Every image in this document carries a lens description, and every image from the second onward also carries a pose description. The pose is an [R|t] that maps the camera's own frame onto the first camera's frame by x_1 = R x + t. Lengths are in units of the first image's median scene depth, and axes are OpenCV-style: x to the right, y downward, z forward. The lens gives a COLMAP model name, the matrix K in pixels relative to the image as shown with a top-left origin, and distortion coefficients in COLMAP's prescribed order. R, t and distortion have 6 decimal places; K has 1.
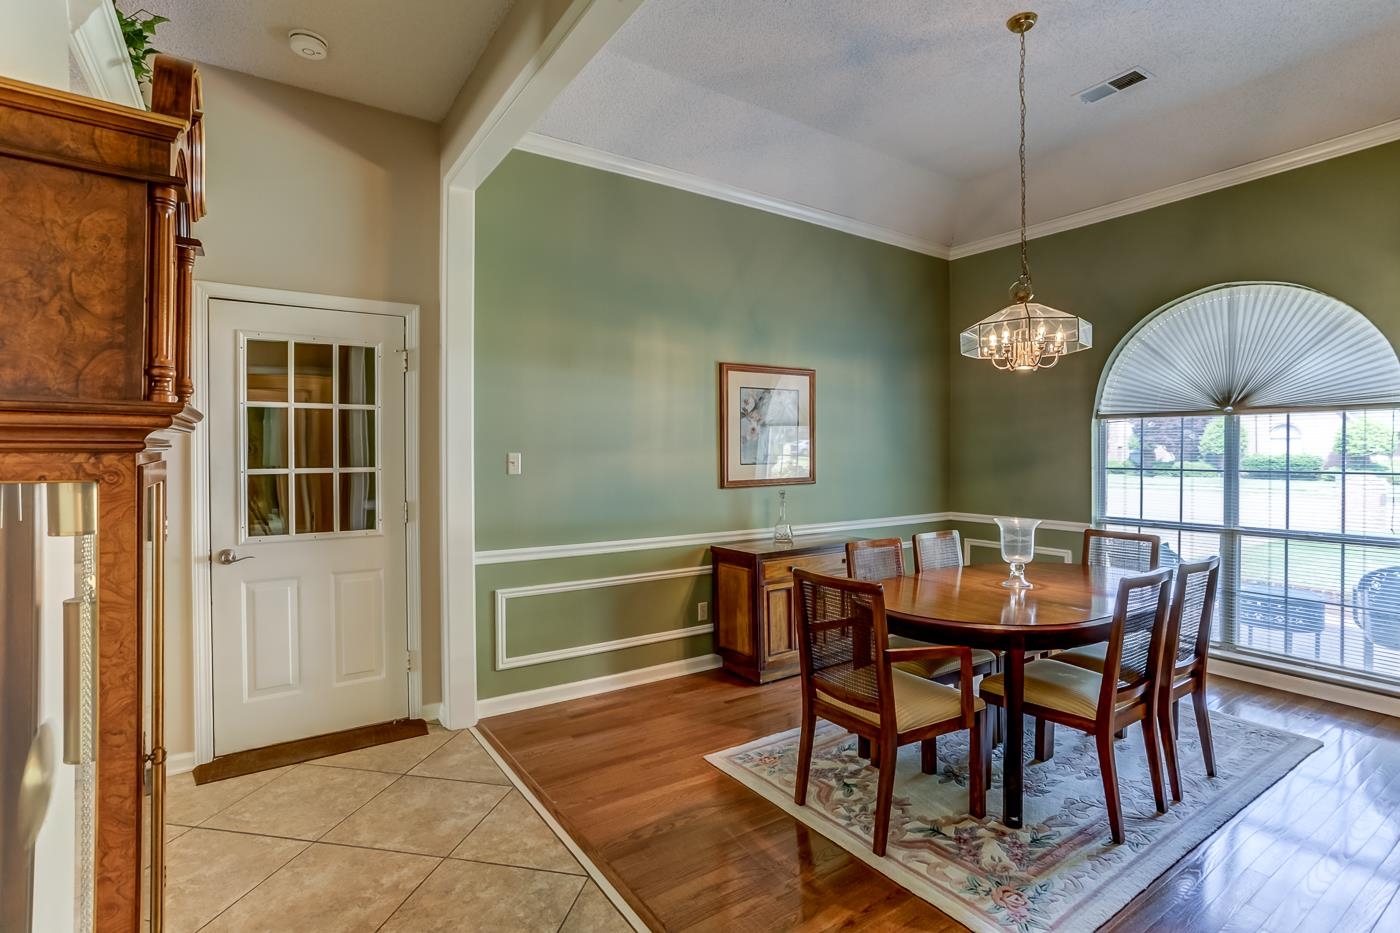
lens RADIAL K [[688.7, 0, 713.5], [0, 688.7, 449.0], [0, 0, 1]] dist [-0.038844, 0.012398]
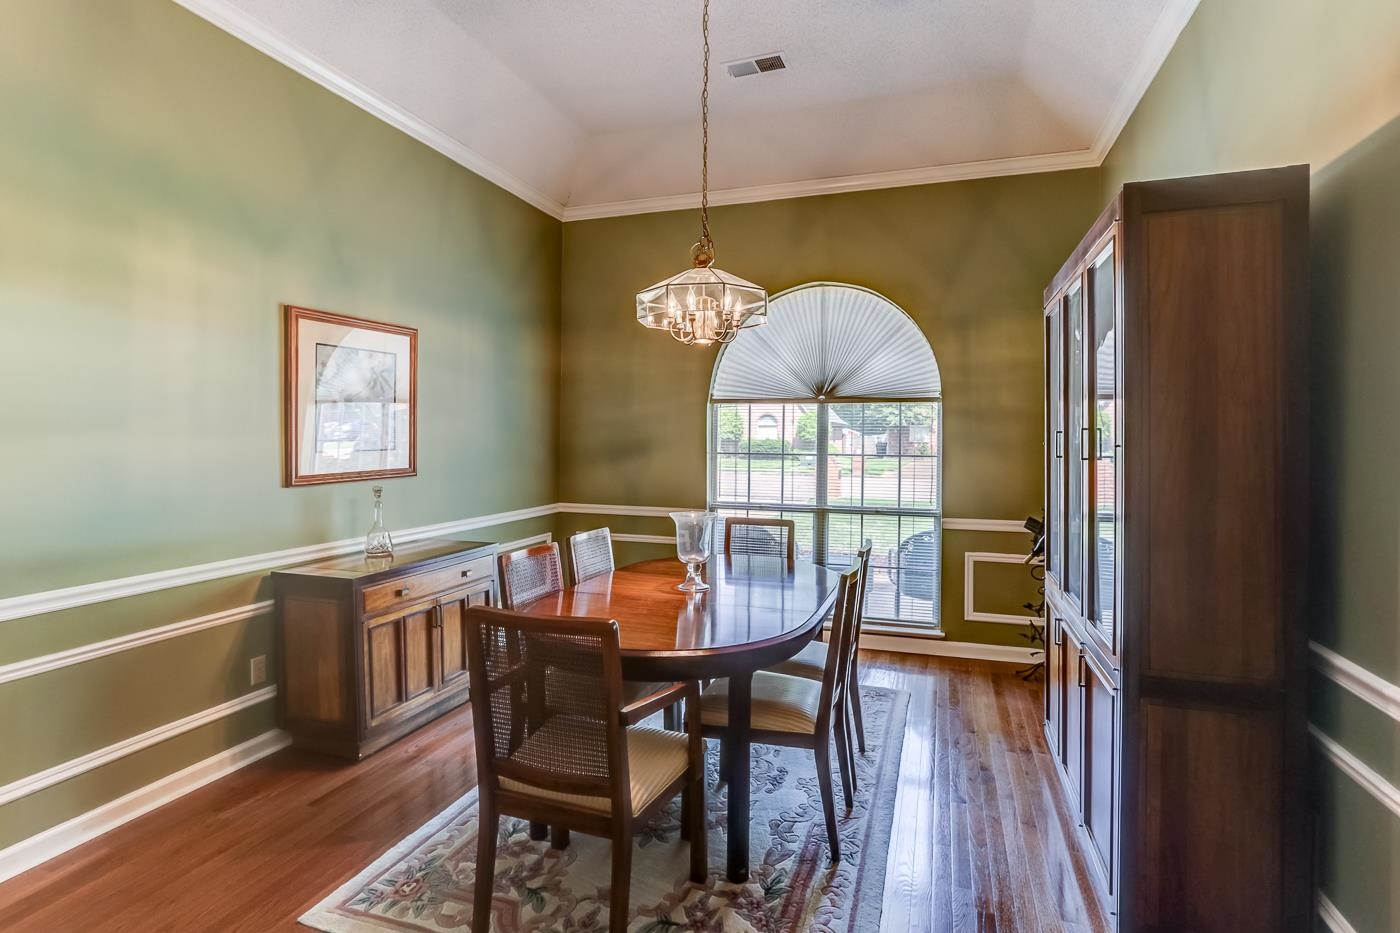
lens RADIAL K [[688.7, 0, 675.1], [0, 688.7, 438.7], [0, 0, 1]] dist [-0.038844, 0.012398]
pose [[0.812043, 0.003185, 0.583589, -0.077592], [-0.007646, 0.999957, 0.005182, 0.002552], [-0.583548, -0.008670, 0.812033, 0.240477]]
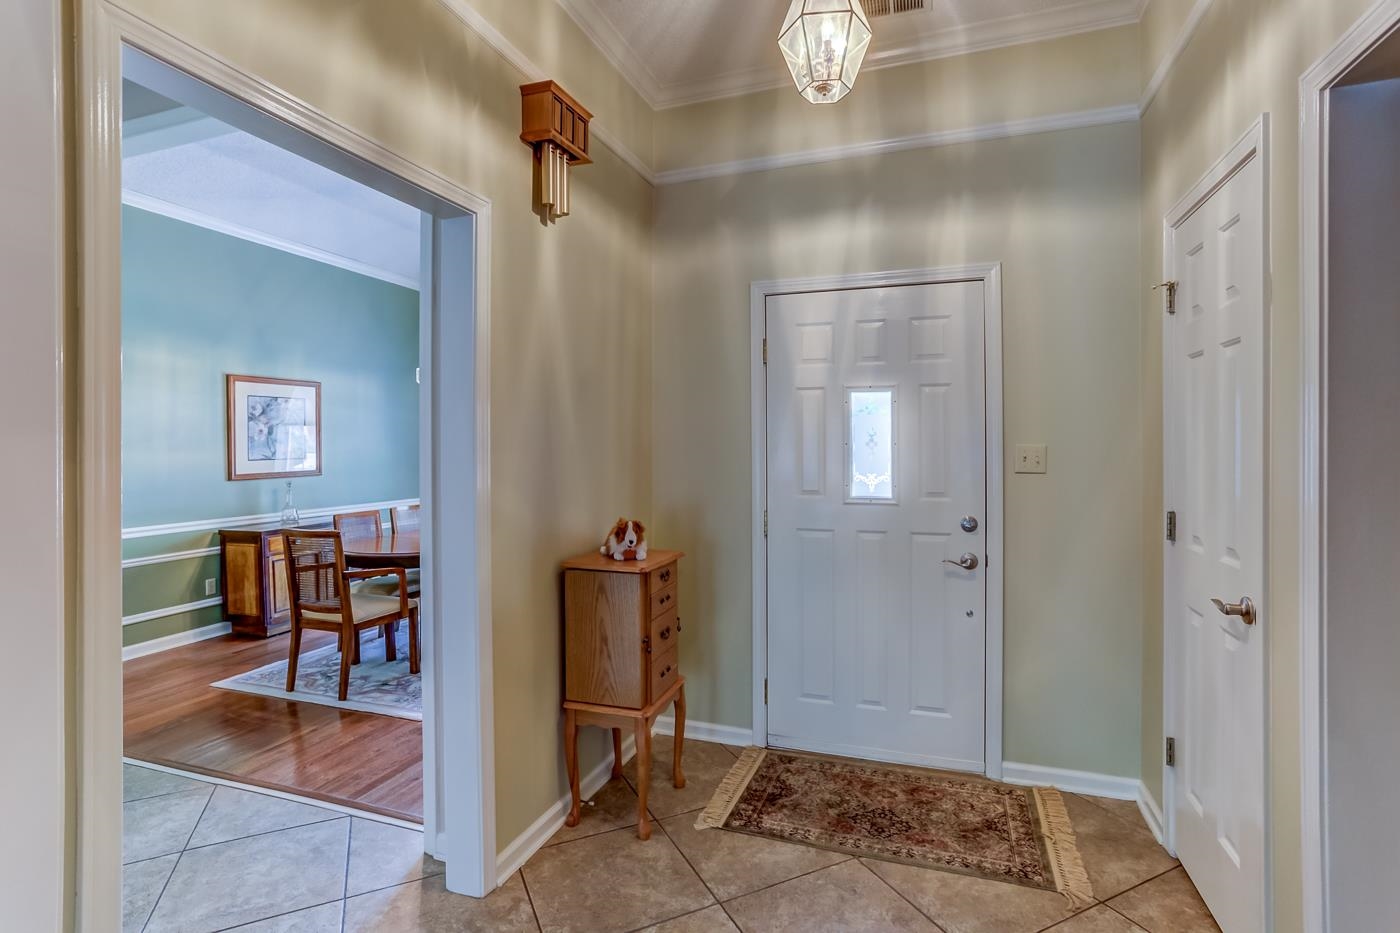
lens RADIAL K [[688.7, 0, 713.8], [0, 688.7, 450.5], [0, 0, 1]] dist [-0.038844, 0.012398]
pose [[0.816361, -0.005556, 0.577515, 0.021984], [0.002628, 0.999979, 0.005905, 0.000729], [-0.577536, -0.003302, 0.816358, -0.463325]]
